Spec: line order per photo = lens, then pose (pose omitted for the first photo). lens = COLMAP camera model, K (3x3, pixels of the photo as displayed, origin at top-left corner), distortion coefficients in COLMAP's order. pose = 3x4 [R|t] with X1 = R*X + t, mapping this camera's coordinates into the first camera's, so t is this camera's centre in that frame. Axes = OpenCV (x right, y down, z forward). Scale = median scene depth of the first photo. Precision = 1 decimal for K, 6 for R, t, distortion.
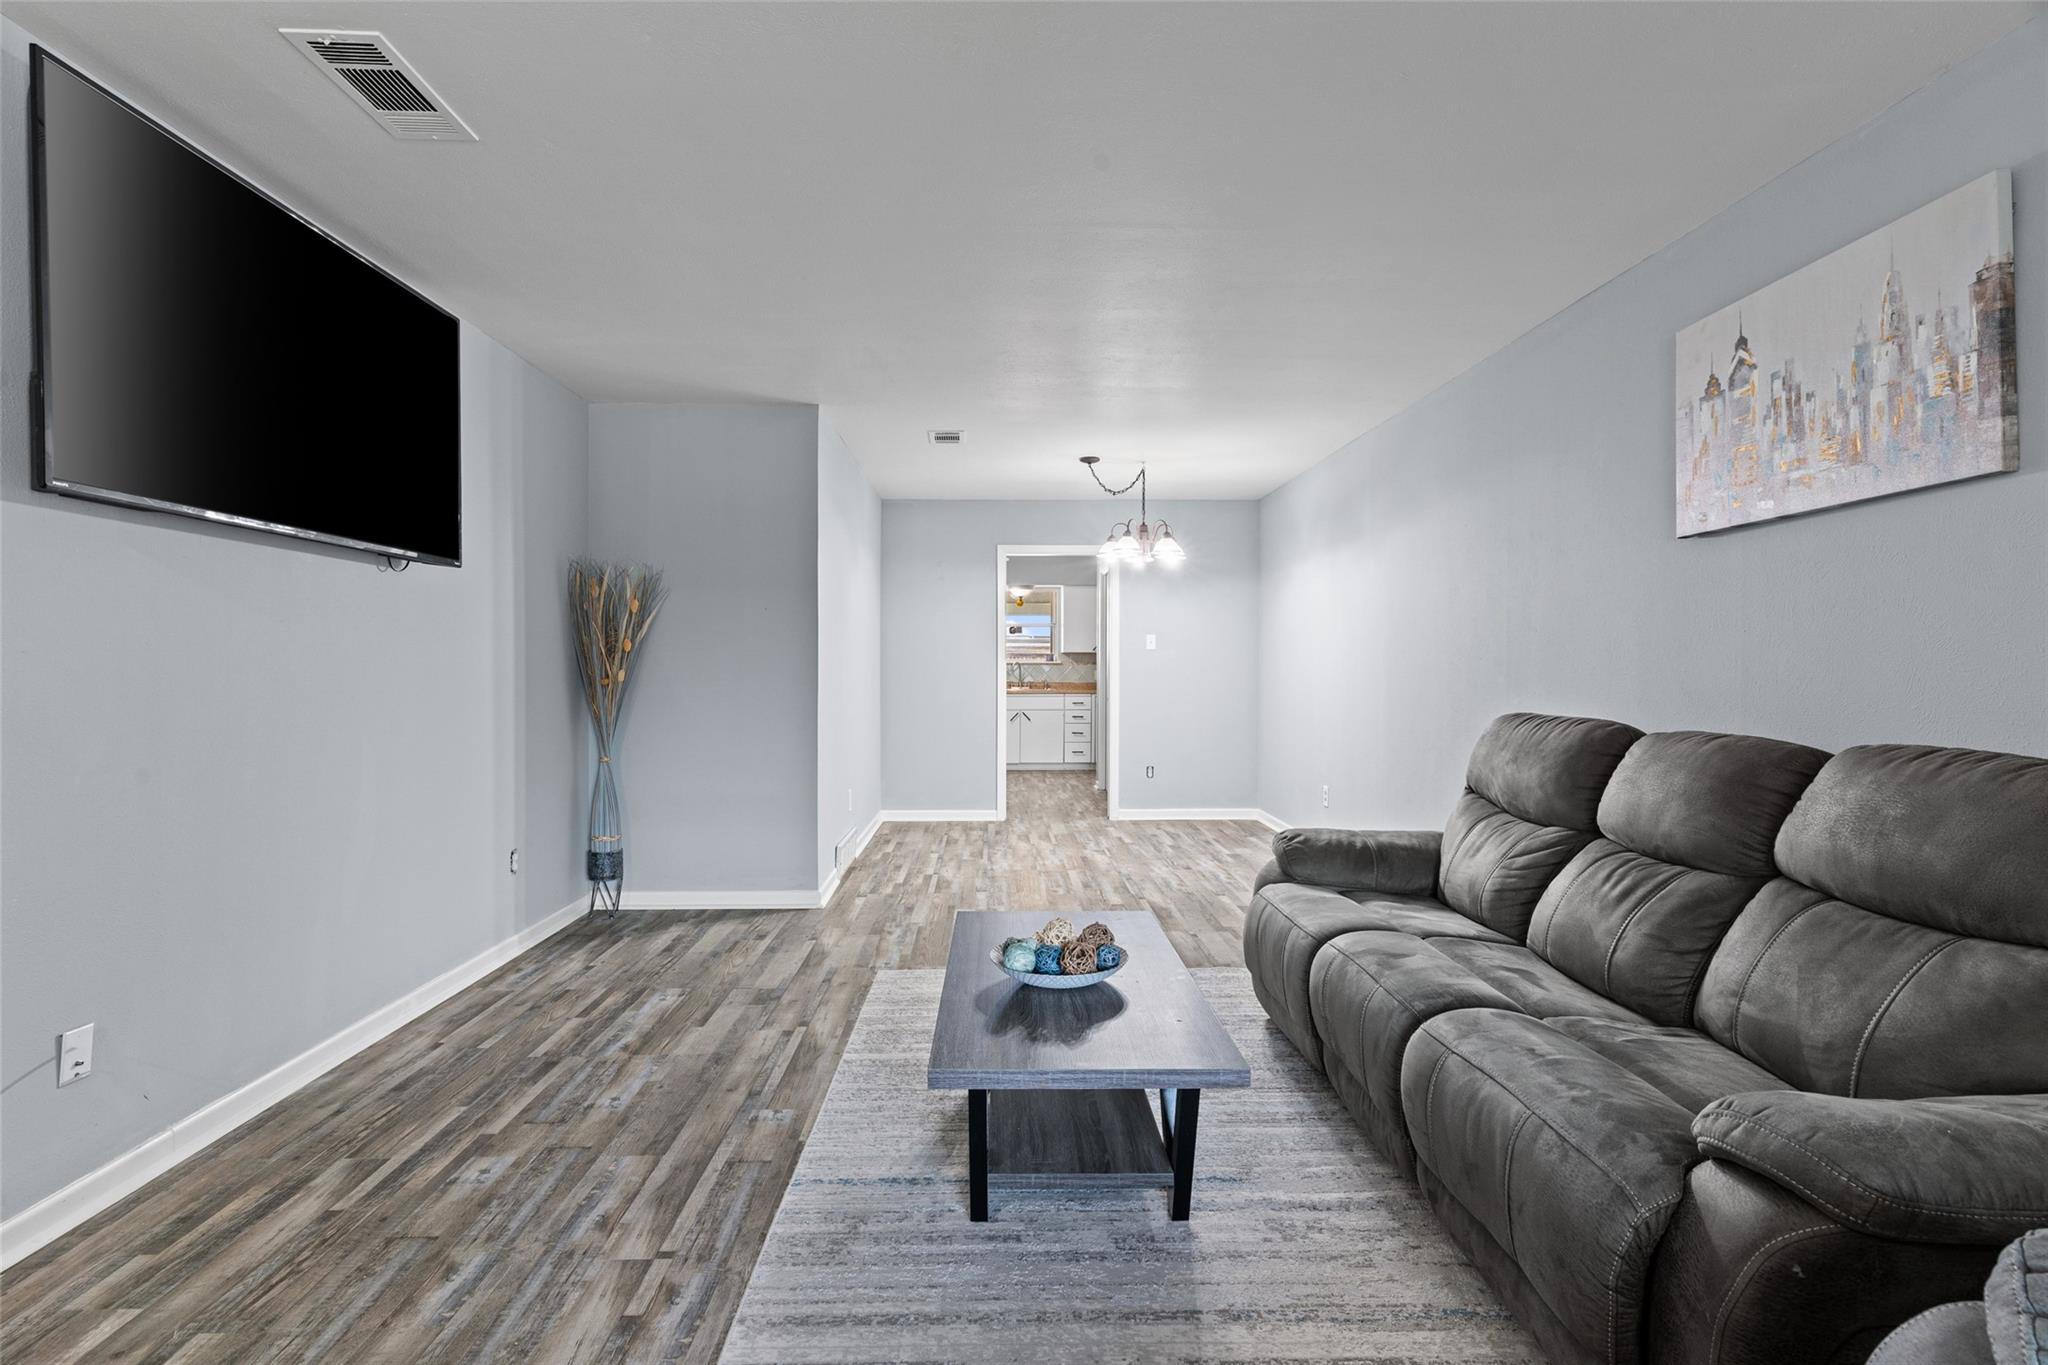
lens RADIAL K [[983.4, 0, 1015.4], [0, 983.4, 681.6], [0, 0, 1]] dist [0.000985, 0.000140]
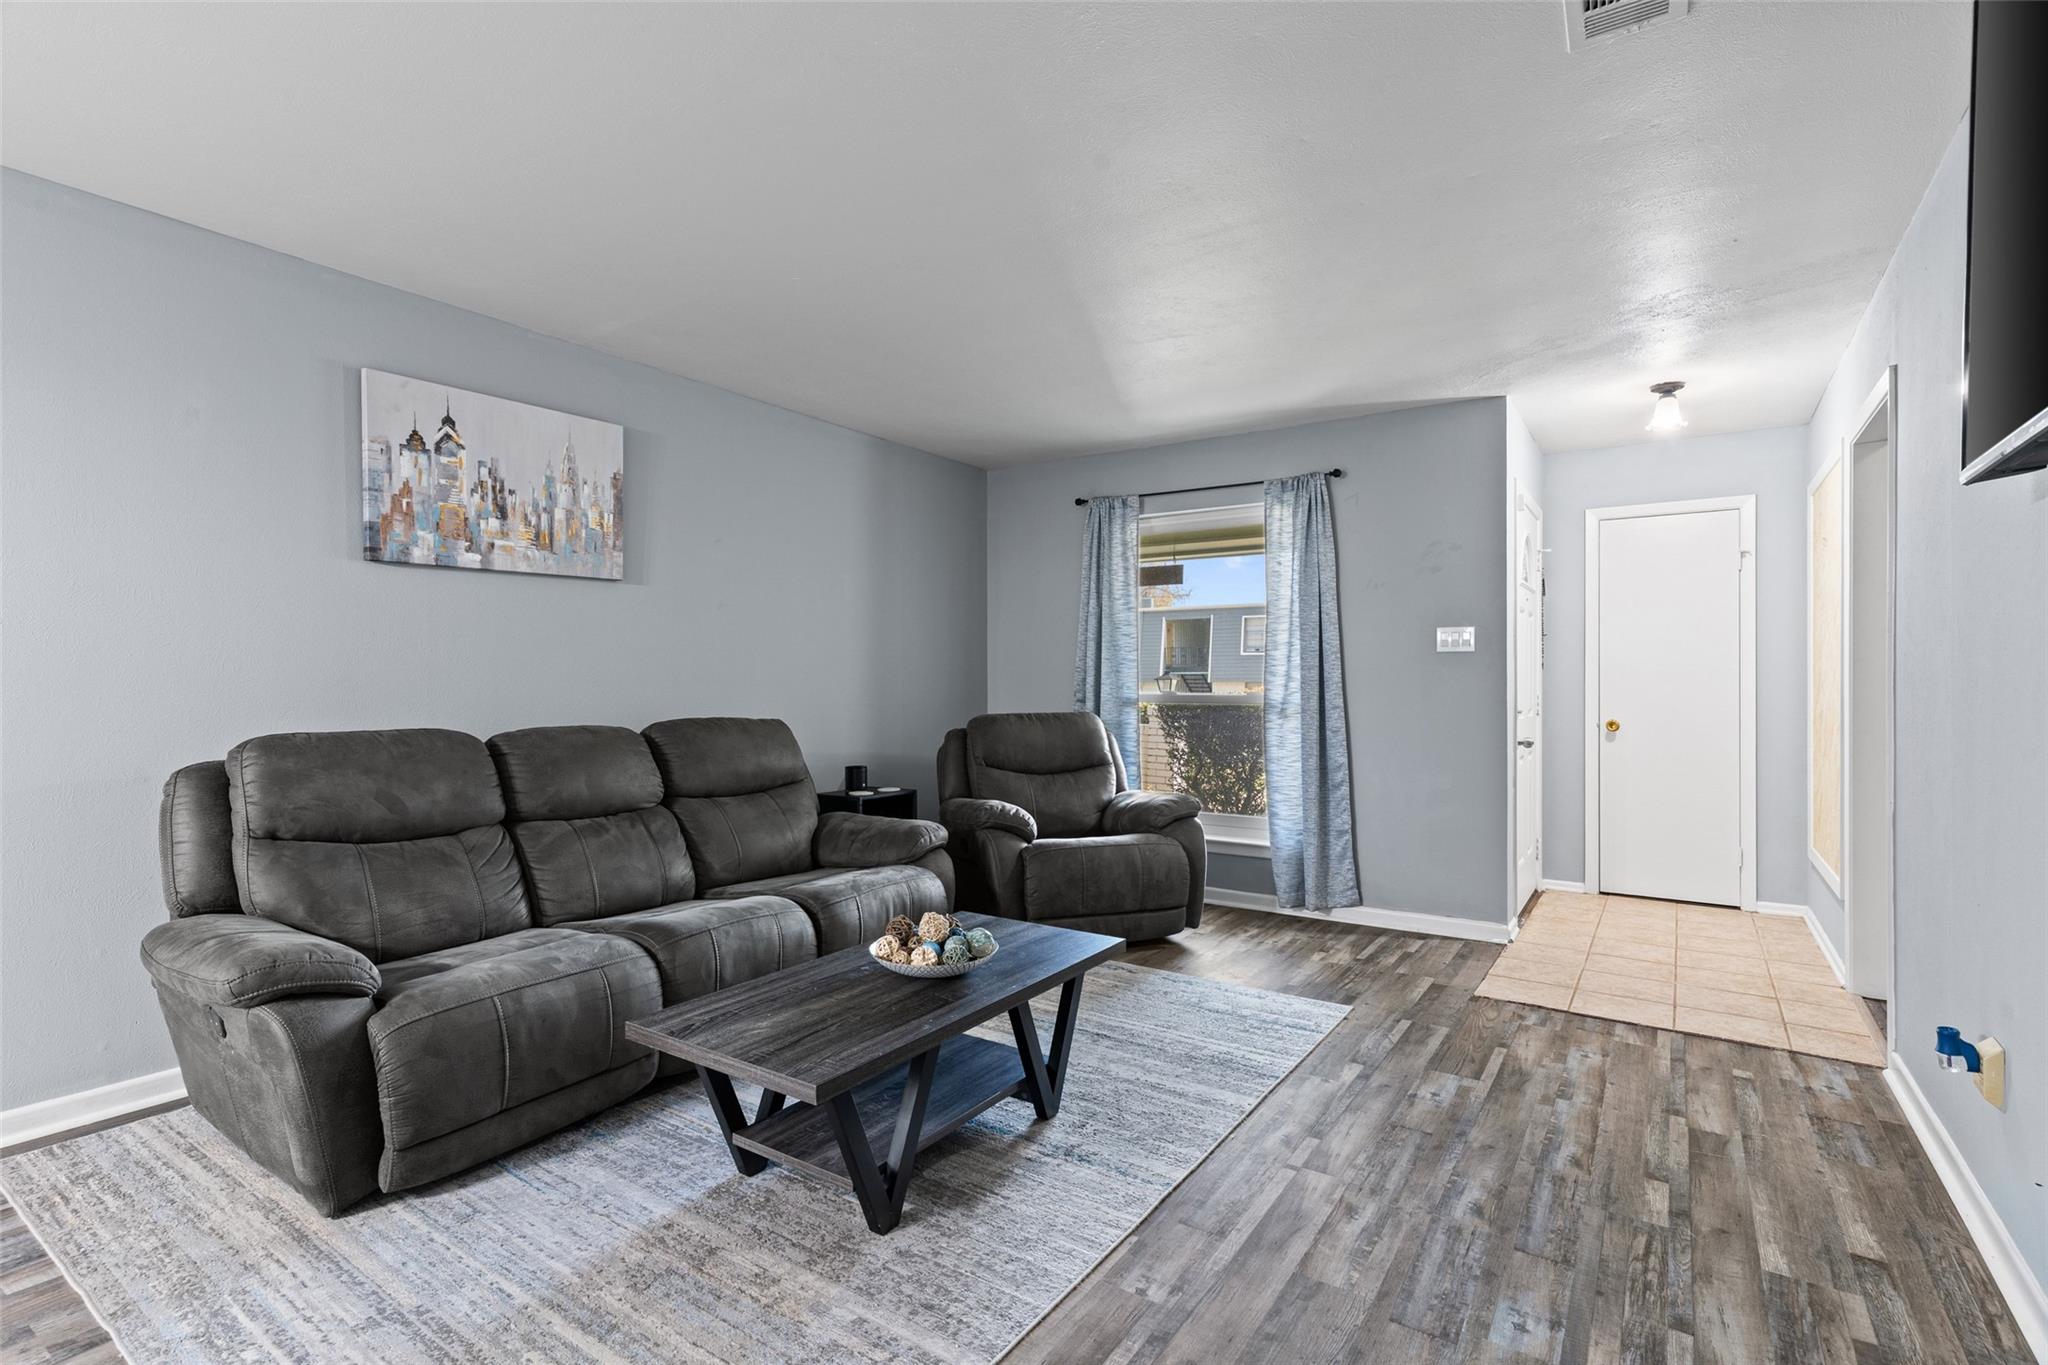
lens RADIAL K [[983.4, 0, 1014.3], [0, 983.4, 680.5], [0, 0, 1]] dist [0.000985, 0.000140]
pose [[-0.816318, 0.001720, 0.577601, -0.665820], [0.008948, 0.999913, 0.009669, -0.022621], [-0.577534, 0.013062, -0.816262, 1.865512]]
